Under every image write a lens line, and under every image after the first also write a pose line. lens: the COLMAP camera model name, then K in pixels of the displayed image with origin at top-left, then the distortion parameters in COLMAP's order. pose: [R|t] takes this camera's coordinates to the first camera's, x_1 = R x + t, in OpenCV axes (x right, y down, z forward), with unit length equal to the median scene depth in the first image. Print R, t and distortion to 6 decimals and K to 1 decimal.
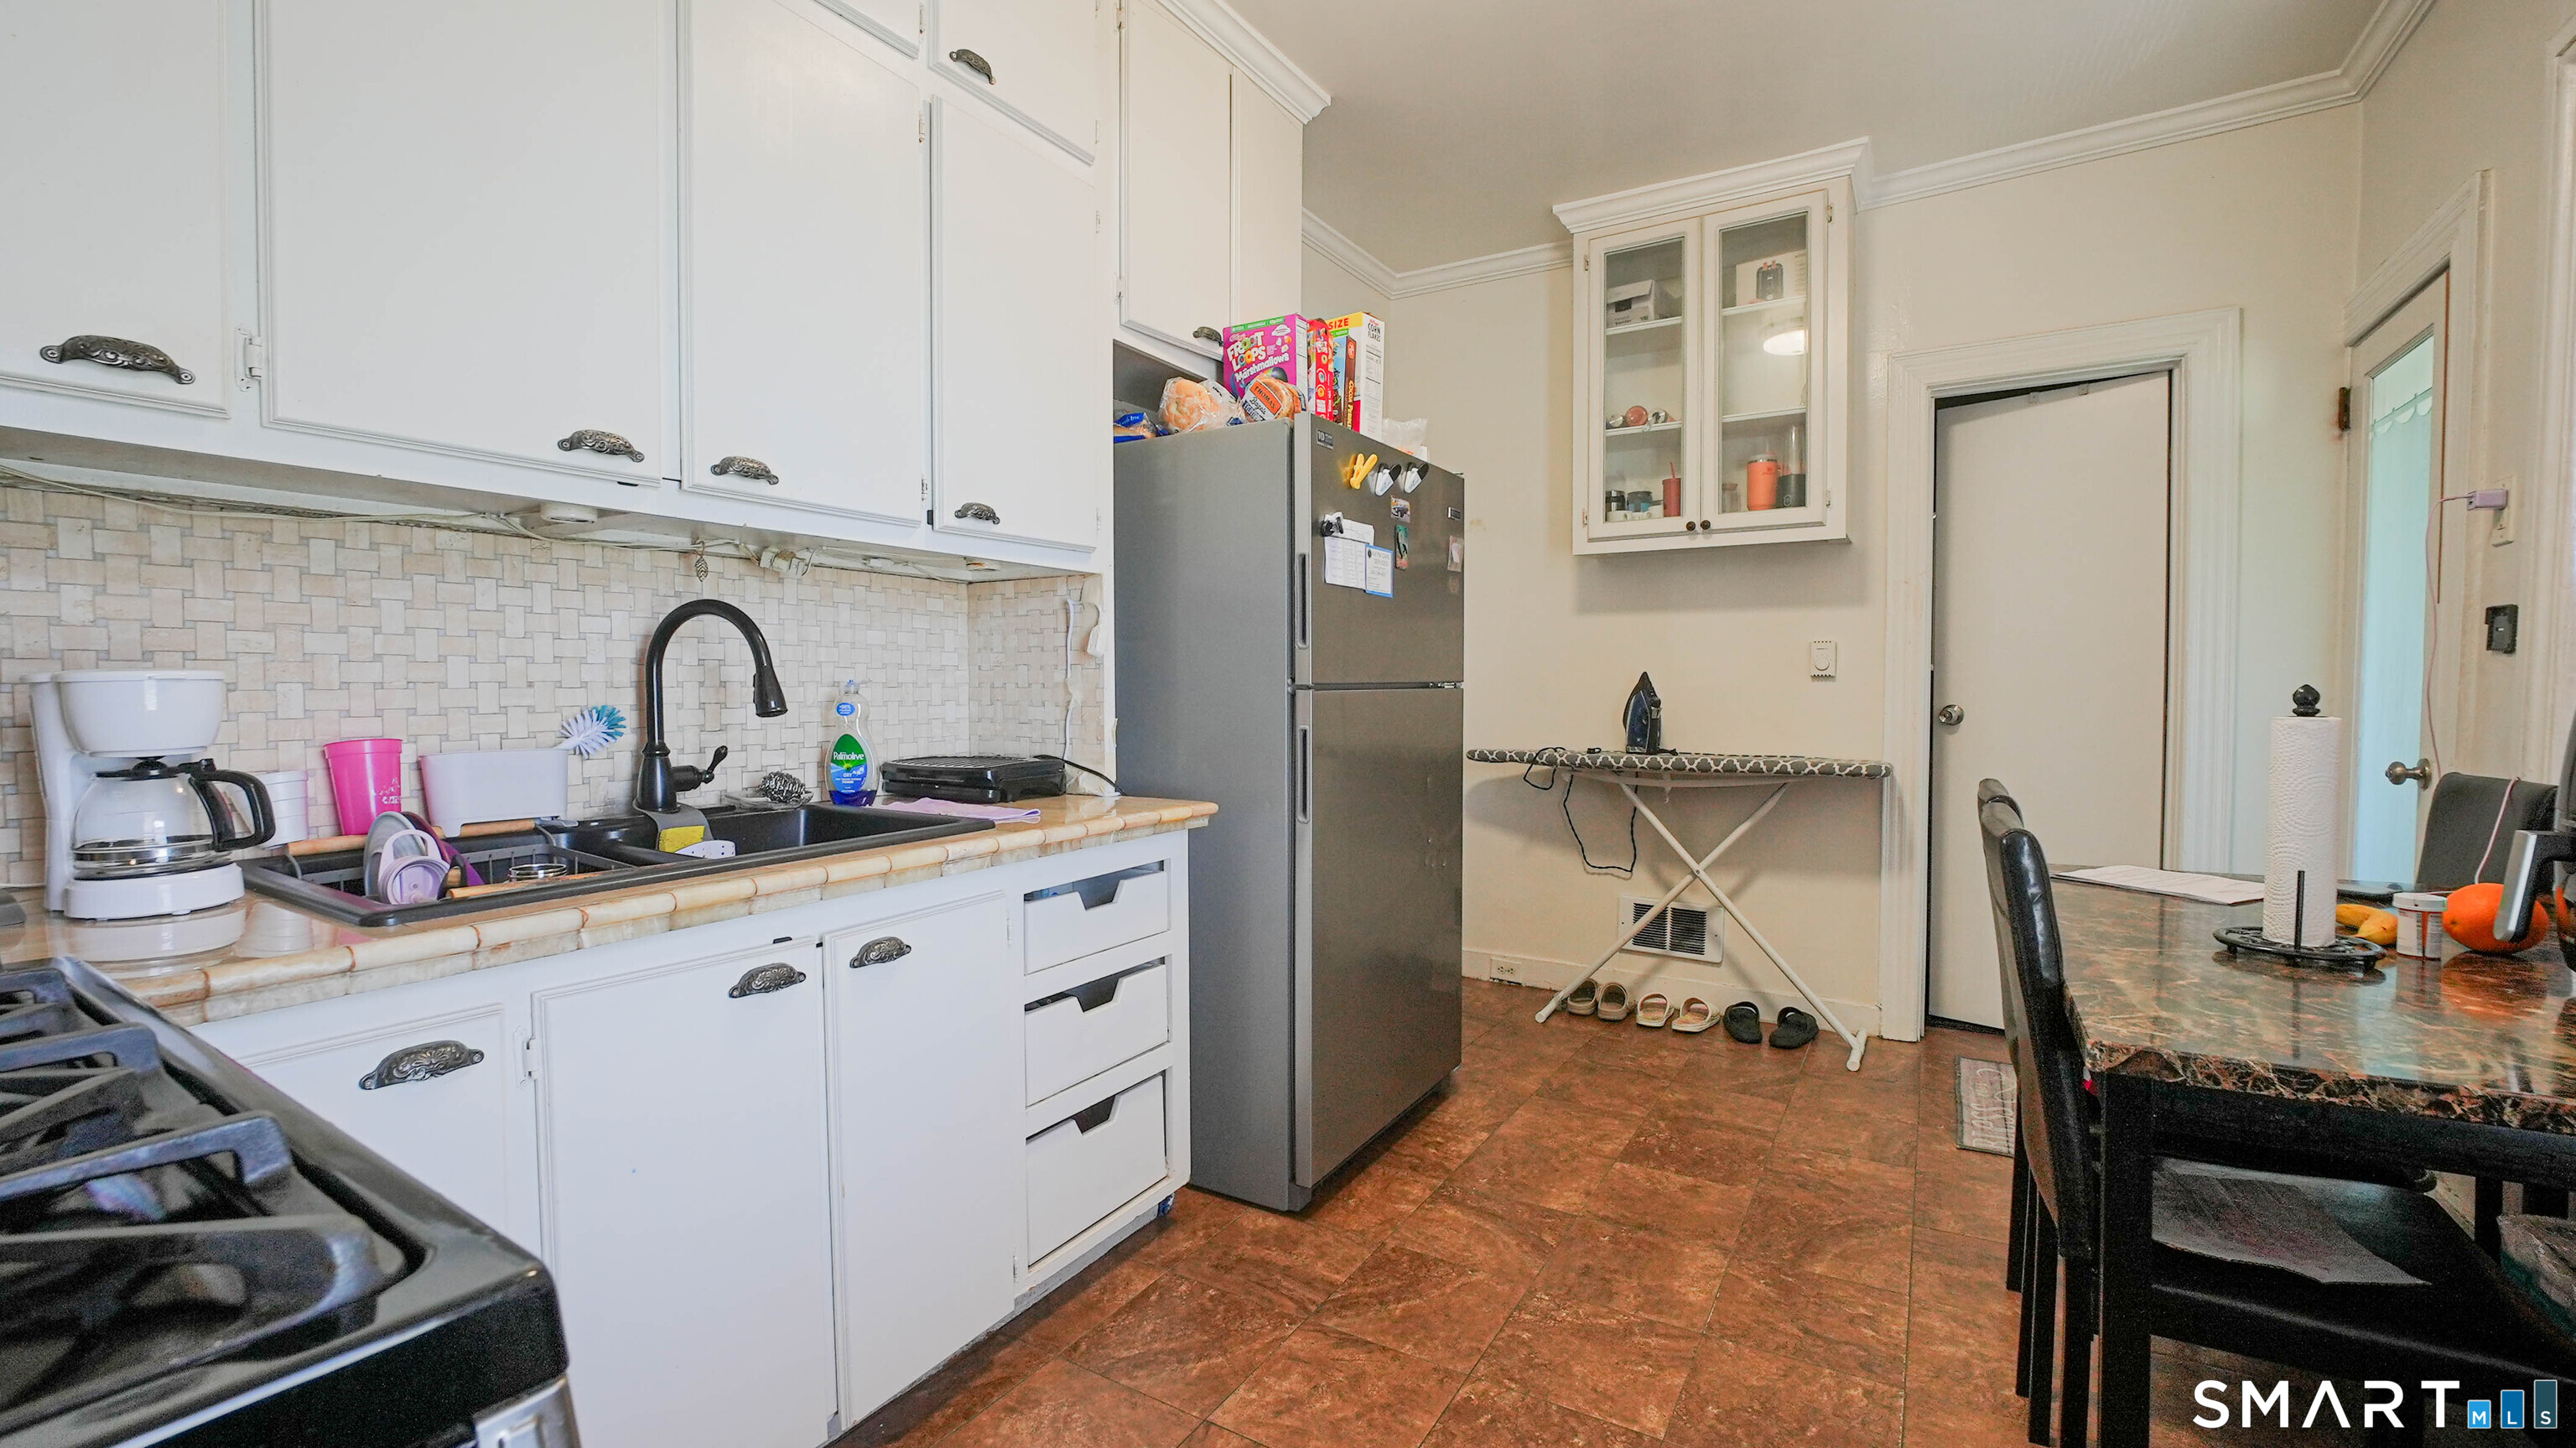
lens RADIAL K [[1066.5, 0, 1272.8], [0, 1066.5, 725.1], [0, 0, 1]] dist [-0.026661, -0.000714]
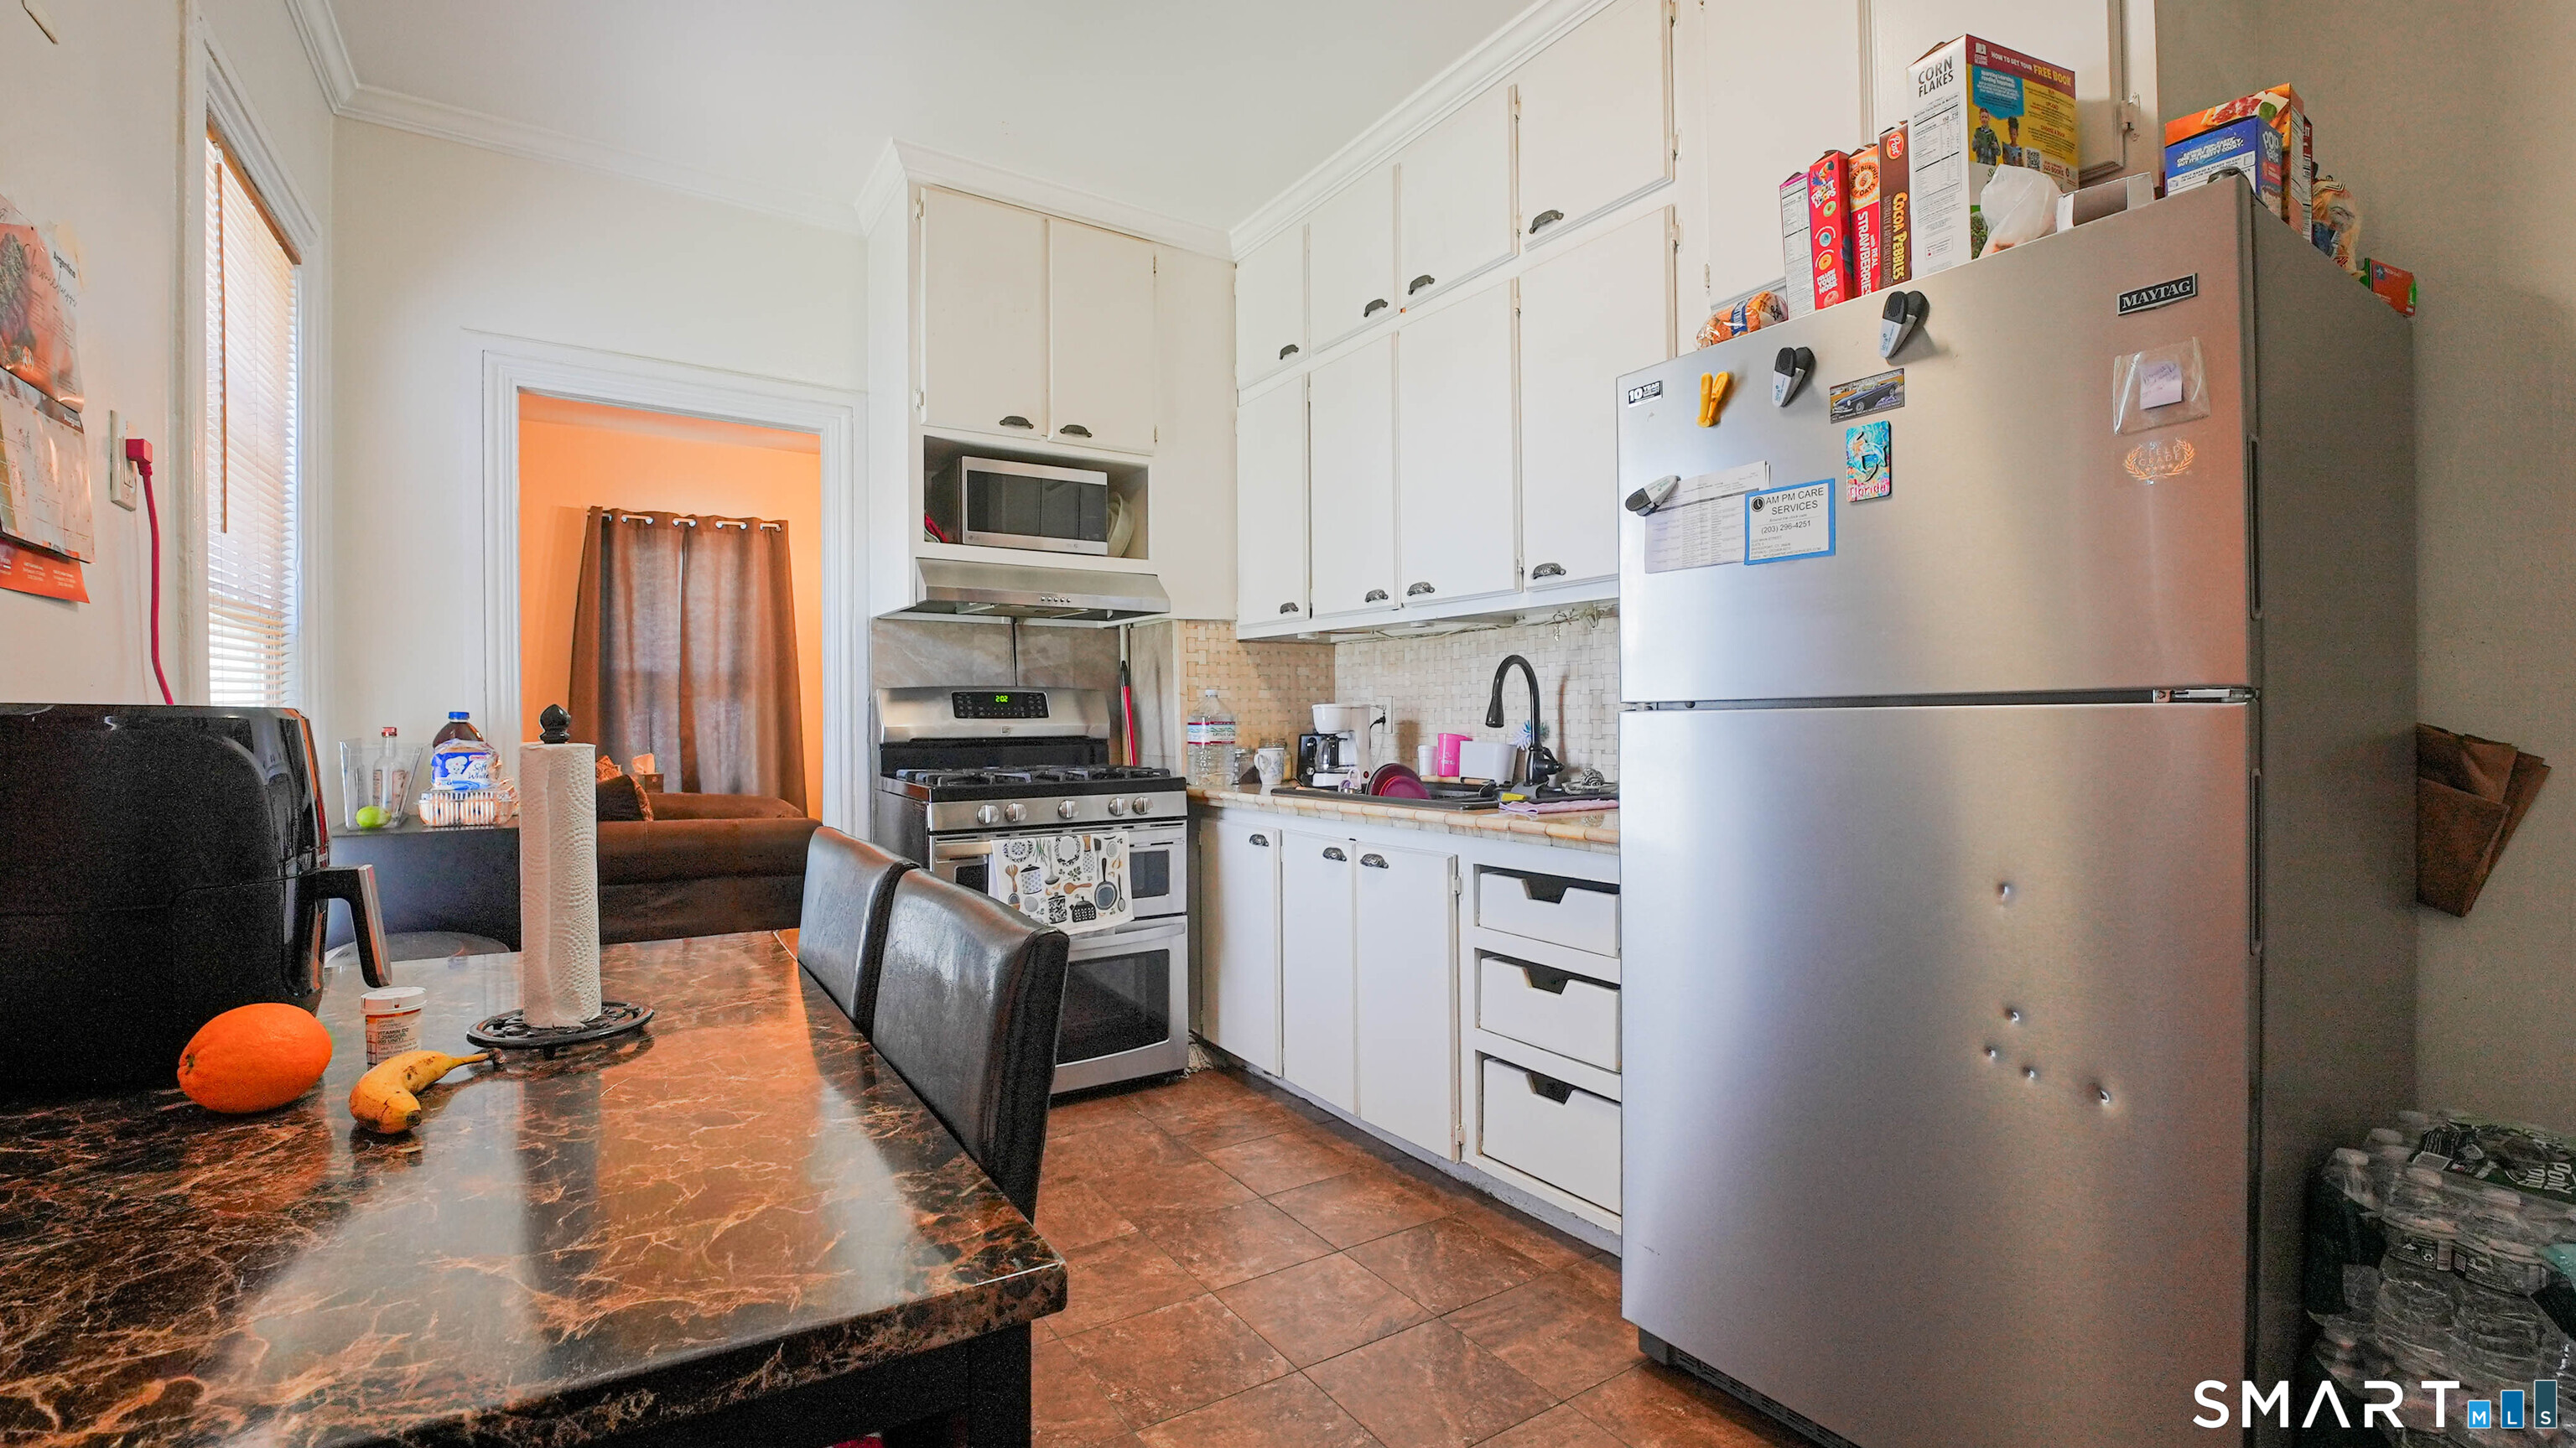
lens RADIAL K [[1066.5, 0, 1272.5], [0, 1066.5, 727.4], [0, 0, 1]] dist [-0.026661, -0.000714]
pose [[-0.422827, 0.012538, -0.906124, 1.085378], [-0.026904, 0.999290, 0.026381, -0.039735], [0.905811, 0.035533, -0.422189, 1.337480]]
